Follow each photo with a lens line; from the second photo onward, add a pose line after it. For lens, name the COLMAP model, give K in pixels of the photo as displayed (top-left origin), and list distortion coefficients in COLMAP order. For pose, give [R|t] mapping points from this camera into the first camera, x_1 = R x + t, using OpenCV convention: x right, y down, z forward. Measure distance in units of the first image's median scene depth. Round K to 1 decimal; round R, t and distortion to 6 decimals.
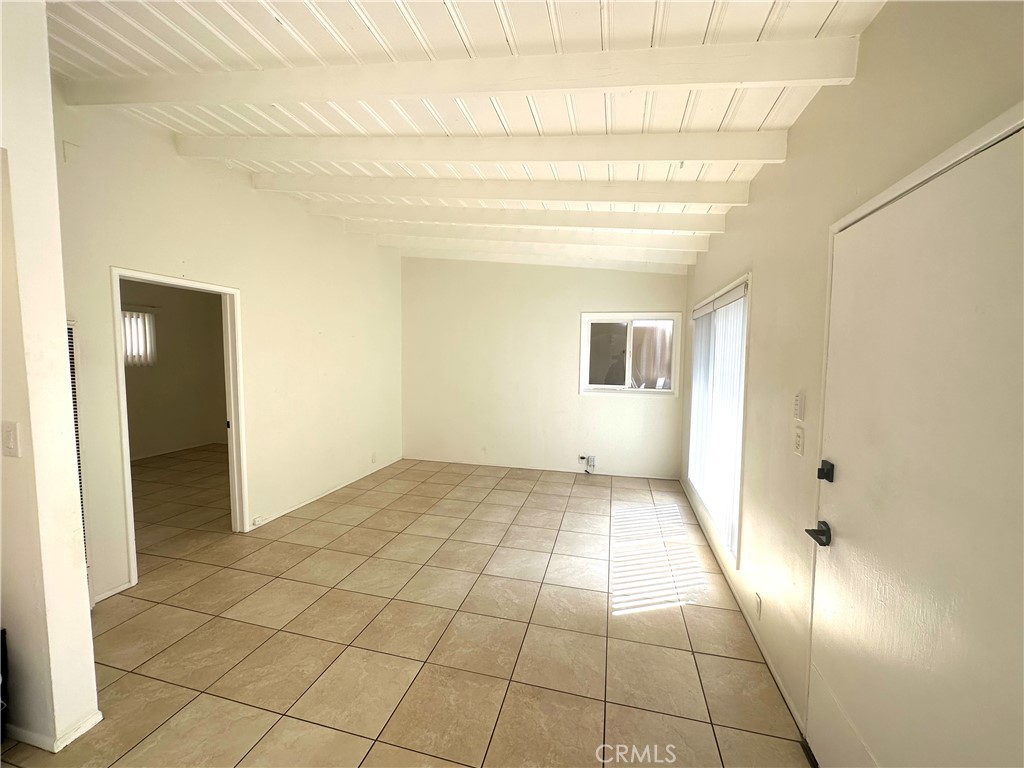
lens RADIAL K [[410.5, 0, 509.5], [0, 410.5, 382.7], [0, 0, 1]] dist [0.000377, -0.000046]
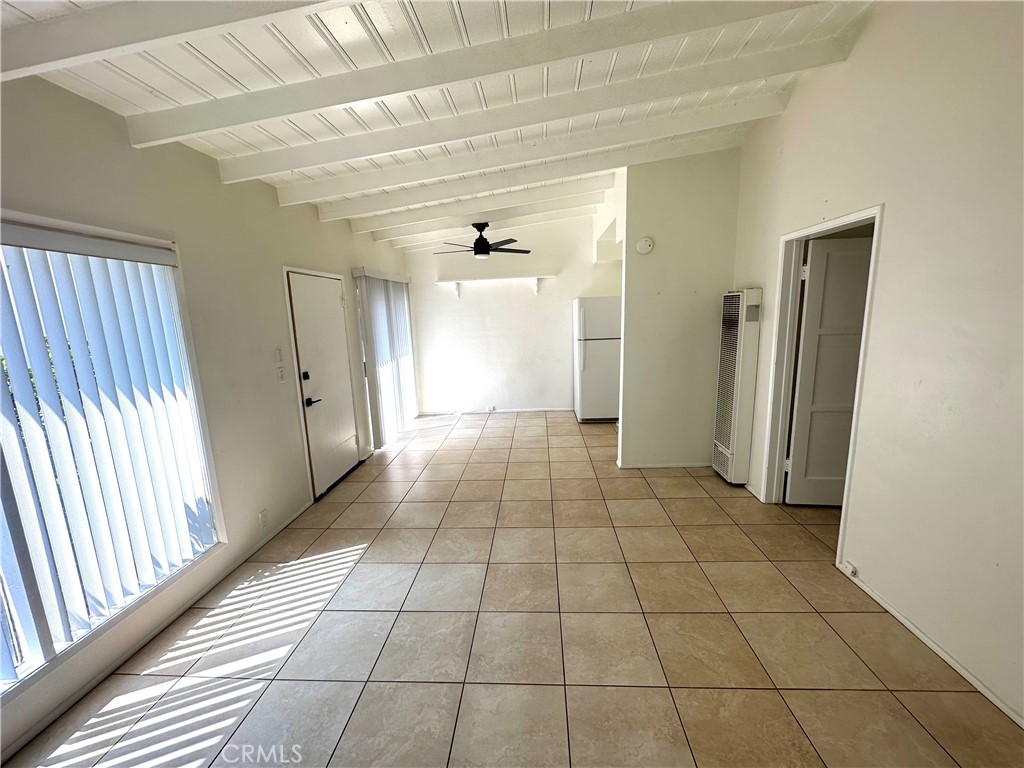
lens RADIAL K [[410.5, 0, 510.2], [0, 410.5, 386.0], [0, 0, 1]] dist [0.000377, -0.000046]
pose [[-0.983048, 0.060499, -0.173082, 0.015615], [0.018591, 0.972019, 0.234167, -0.121636], [0.182406, 0.226979, -0.956665, 1.622988]]
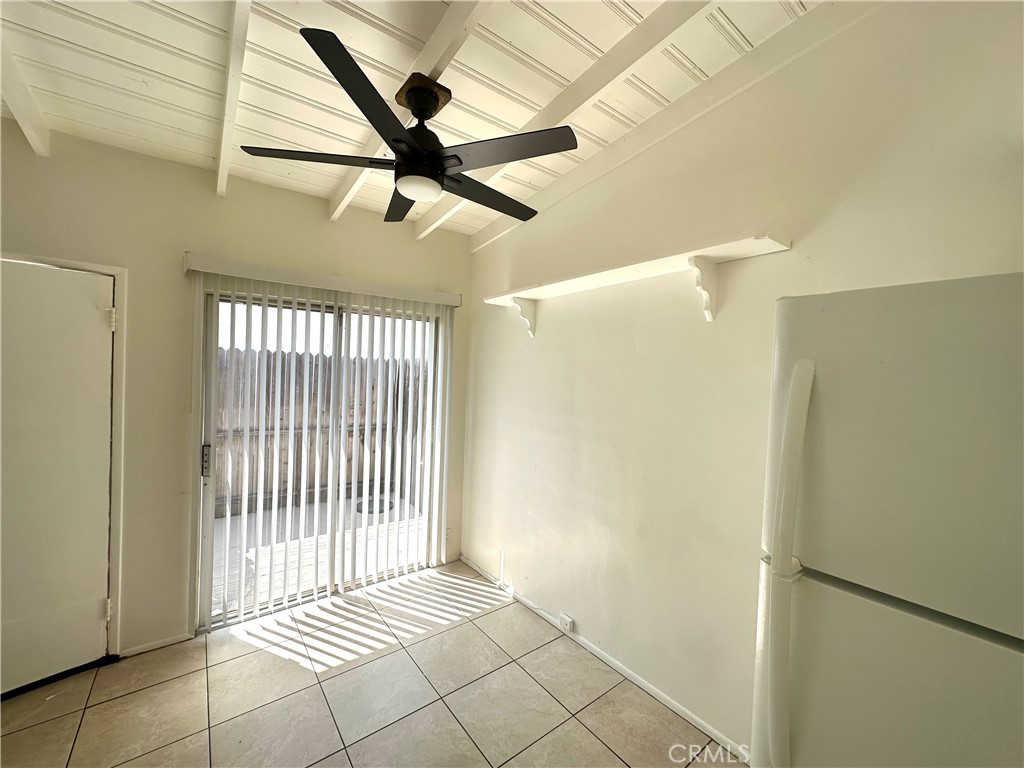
lens RADIAL K [[410.5, 0, 514.4], [0, 410.5, 384.2], [0, 0, 1]] dist [0.000377, -0.000046]
pose [[-0.784355, -0.058861, 0.617513, -0.598735], [-0.008987, 0.996462, 0.083567, -0.043969], [-0.620247, 0.059996, -0.782109, 0.324179]]
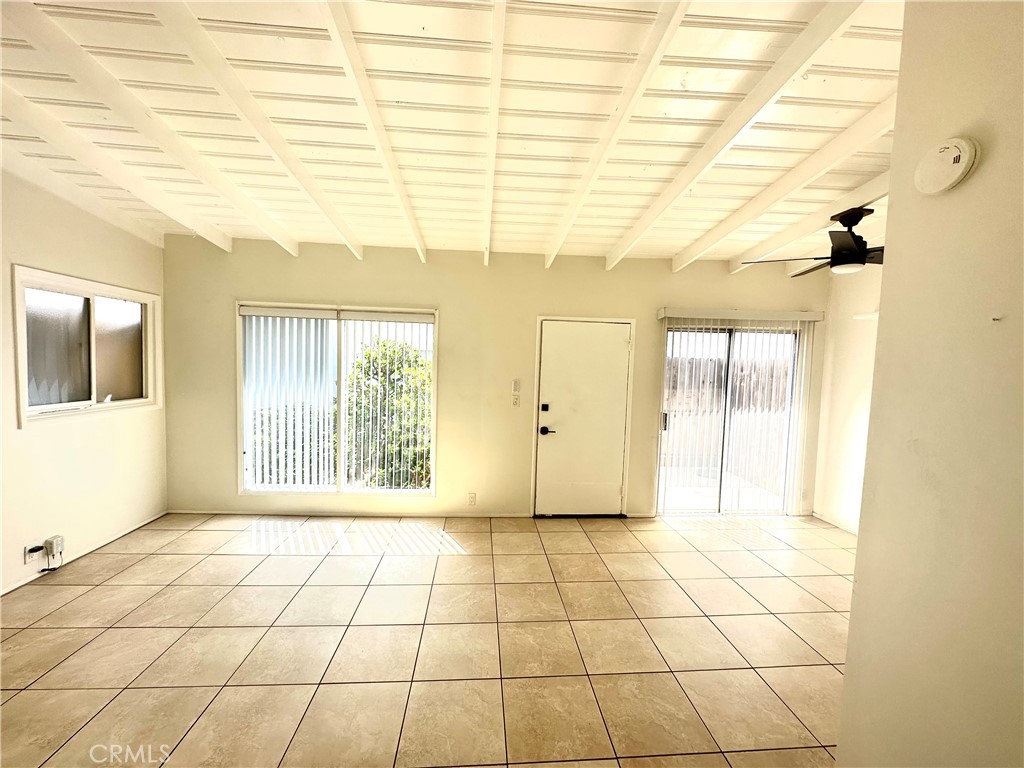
lens RADIAL K [[410.5, 0, 509.6], [0, 410.5, 383.3], [0, 0, 1]] dist [0.000377, -0.000046]
pose [[-0.318797, -0.070133, 0.945225, -0.802893], [0.027726, 0.996142, 0.083261, -0.085186], [-0.947418, 0.052751, -0.315622, 0.968460]]
